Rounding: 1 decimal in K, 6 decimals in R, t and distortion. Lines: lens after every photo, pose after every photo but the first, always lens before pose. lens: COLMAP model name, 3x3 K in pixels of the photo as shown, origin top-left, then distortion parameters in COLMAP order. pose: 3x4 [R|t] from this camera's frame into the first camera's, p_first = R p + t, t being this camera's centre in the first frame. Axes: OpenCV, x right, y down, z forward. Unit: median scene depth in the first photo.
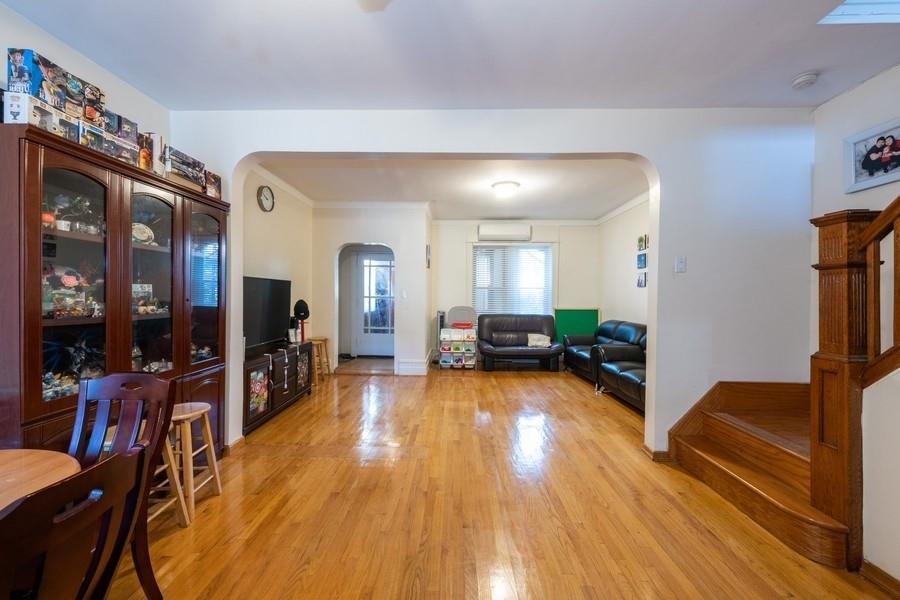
lens RADIAL K [[354.2, 0, 440.4], [0, 354.2, 299.6], [0, 0, 1]] dist [0.000959, 0.000002]
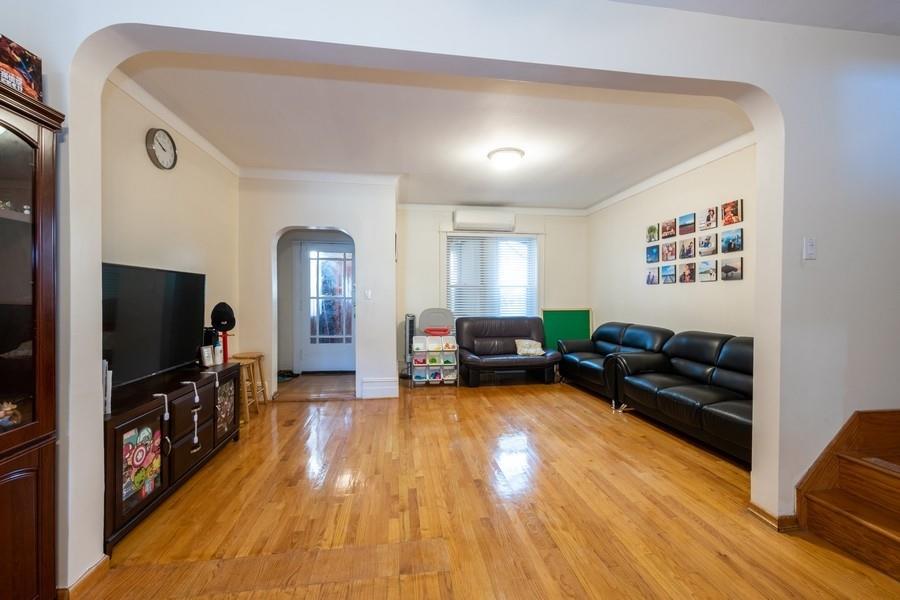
lens RADIAL K [[363.9, 0, 450.0], [0, 363.9, 300.0], [0, 0, 1]] dist [0.002784, -0.003450]
pose [[0.984053, -0.007787, 0.177703, -0.076733], [0.007701, 0.999970, 0.001174, -0.001615], [-0.177707, 0.000213, 0.984083, 0.207460]]
